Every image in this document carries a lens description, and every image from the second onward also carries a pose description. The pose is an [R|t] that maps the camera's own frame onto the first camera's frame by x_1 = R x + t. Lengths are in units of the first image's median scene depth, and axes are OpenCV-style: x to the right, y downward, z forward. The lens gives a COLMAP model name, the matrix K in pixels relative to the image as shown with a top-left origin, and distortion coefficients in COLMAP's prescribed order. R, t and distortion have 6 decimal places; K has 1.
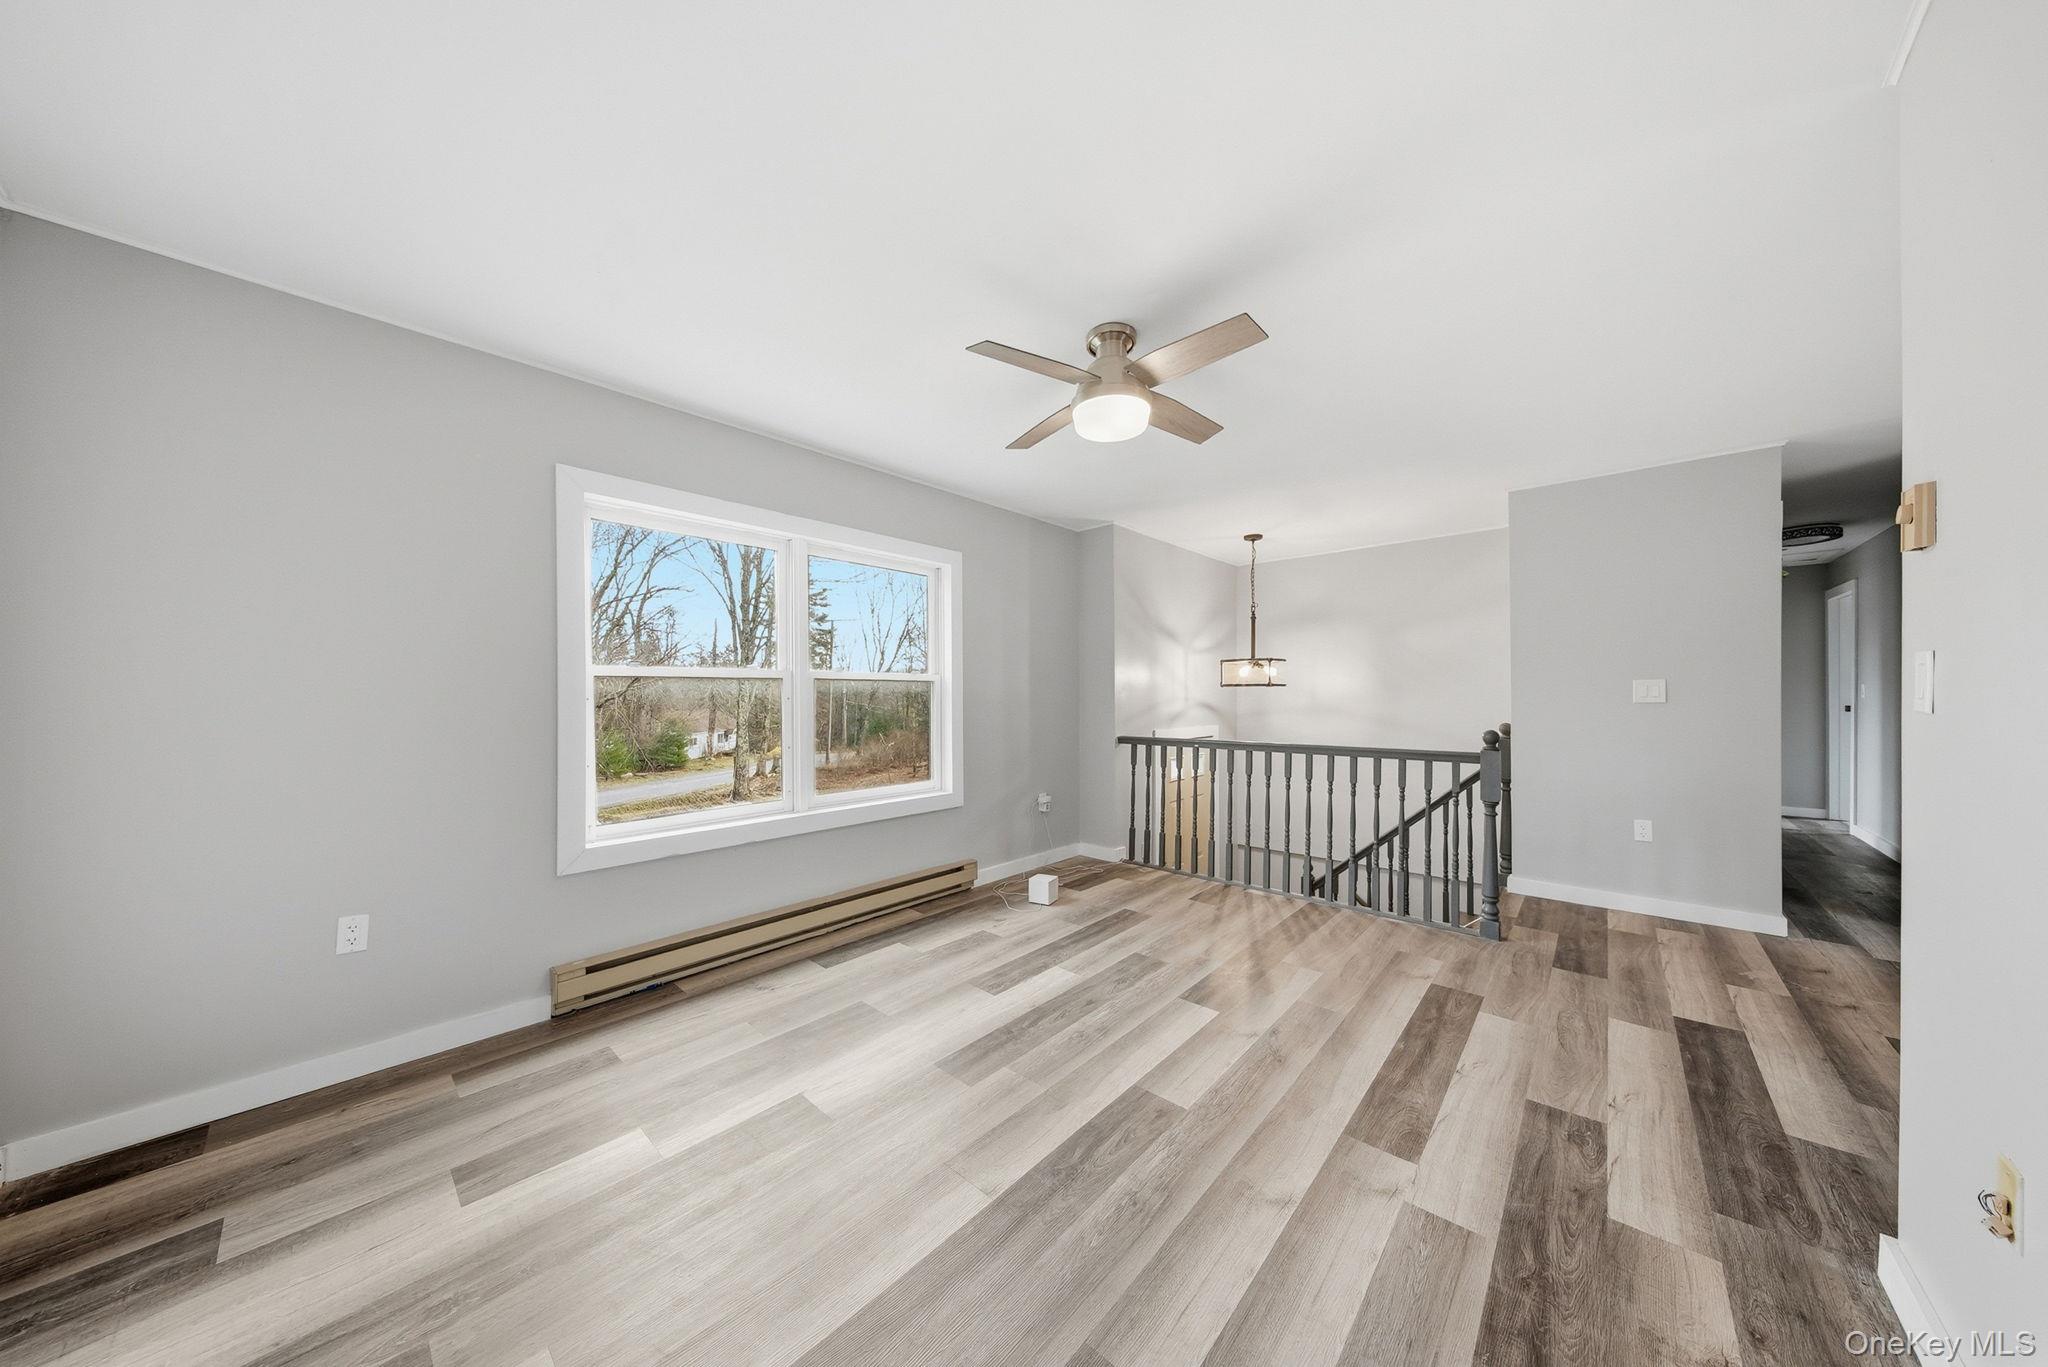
lens RADIAL K [[642.8, 0, 1019.5], [0, 642.8, 693.9], [0, 0, 1]] dist [-0.000060, -0.000161]
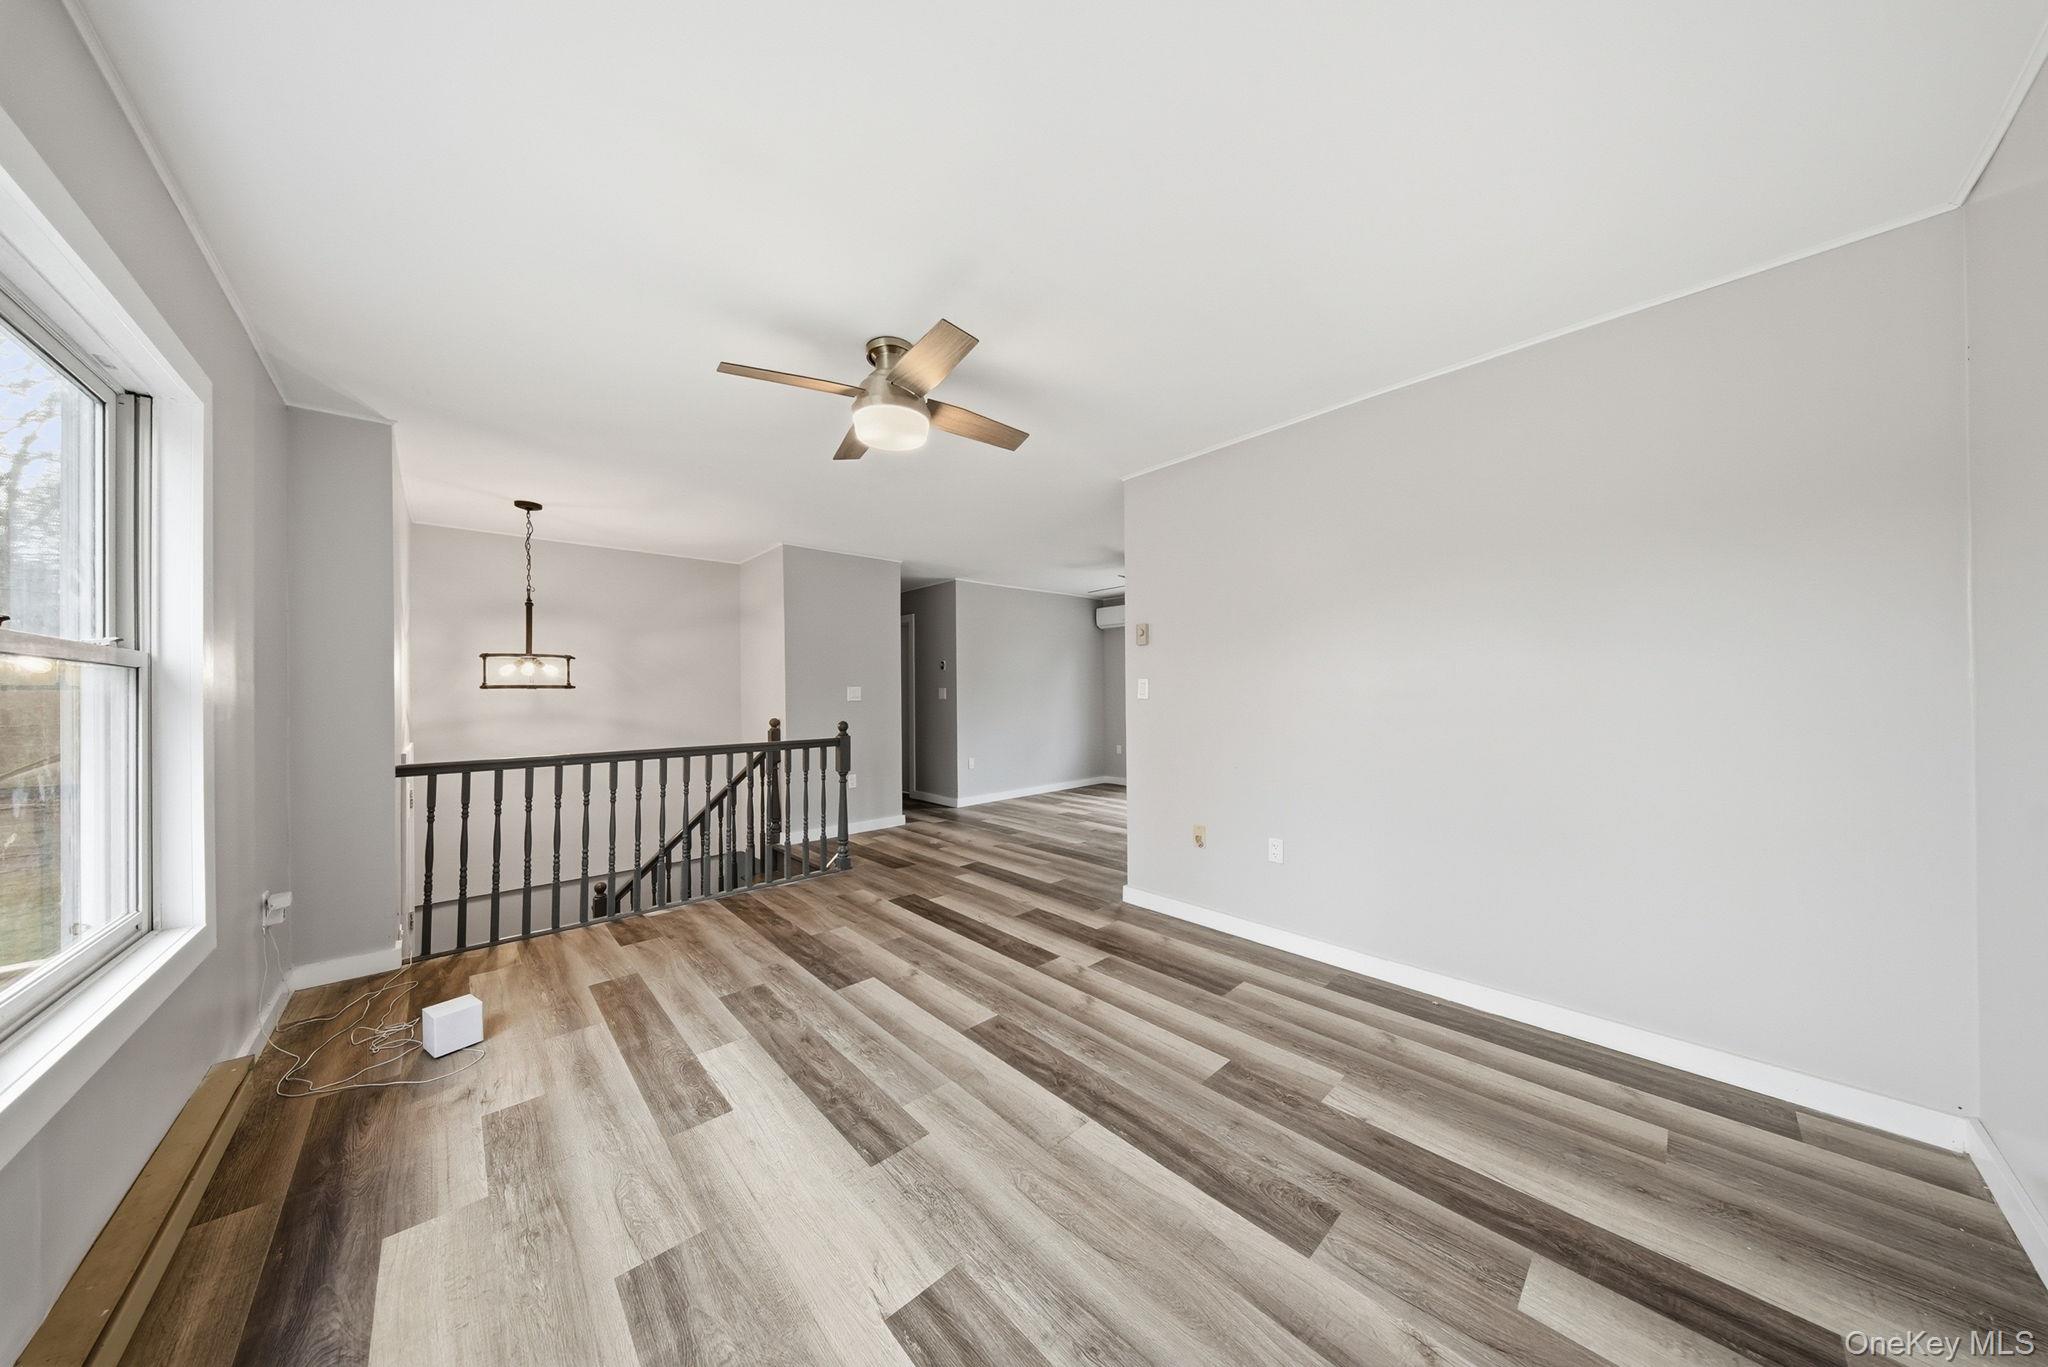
lens RADIAL K [[621.1, 0, 1020.7], [0, 621.1, 687.7], [0, 0, 1]] dist [0.000837, -0.000073]
pose [[0.085177, 0.010385, 0.996312, -0.645968], [0.008144, 0.999905, -0.011119, 0.001413], [-0.996333, 0.009061, 0.085084, 0.551423]]
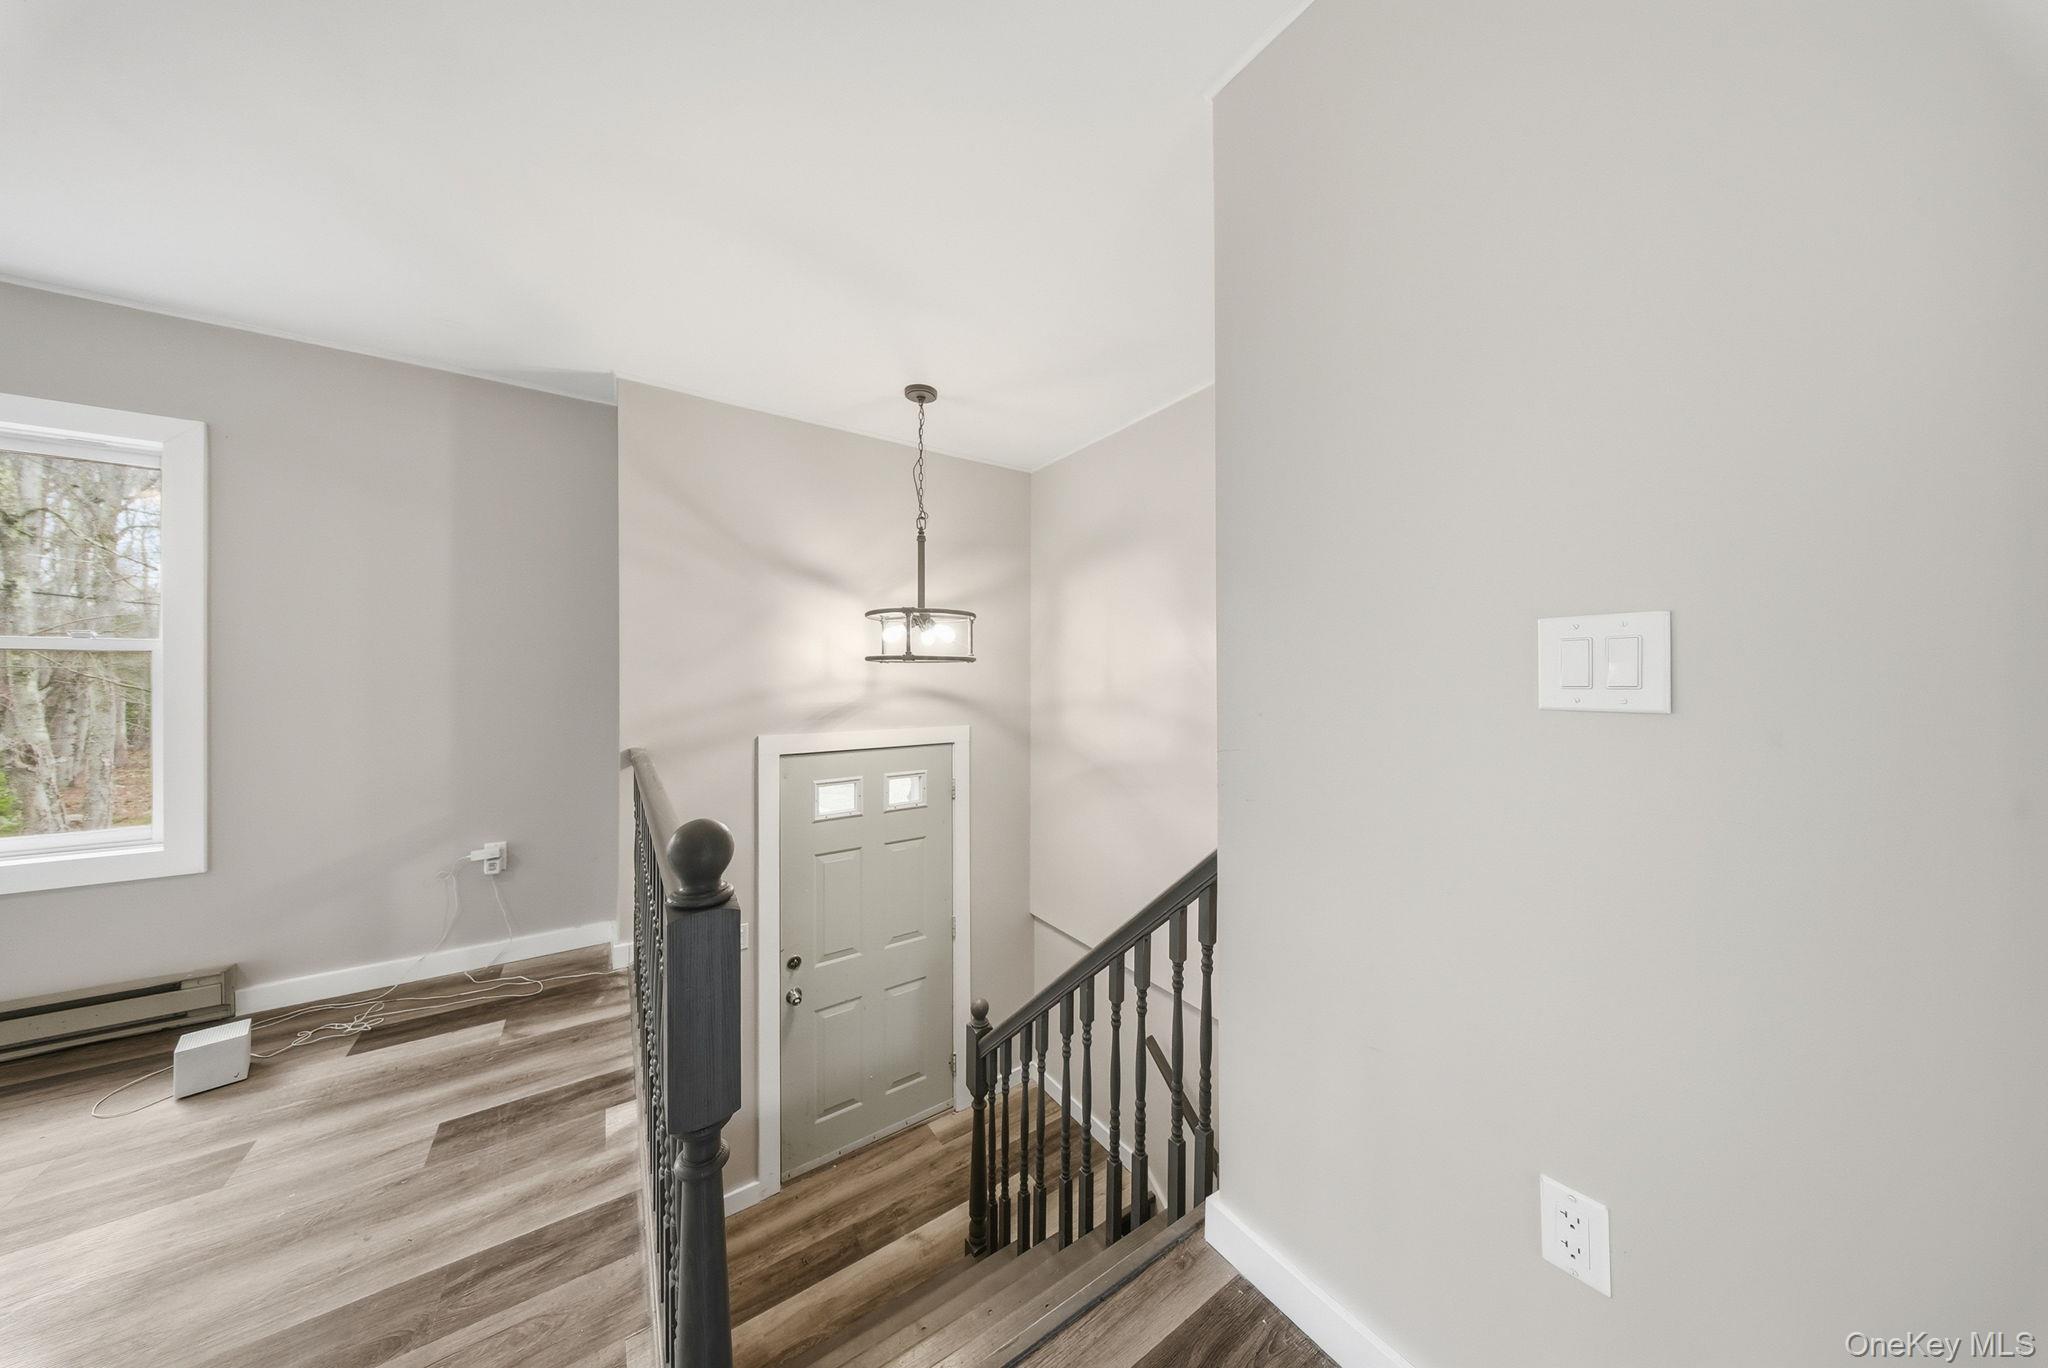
lens RADIAL K [[615.3, 0, 1018.3], [0, 615.3, 676.8], [0, 0, 1]] dist [-0.001195, -0.000070]
pose [[0.970982, 0.002027, -0.239144, 1.008246], [-0.001856, 0.999998, 0.000942, 0.000320], [0.239146, -0.000471, 0.970984, 0.887053]]
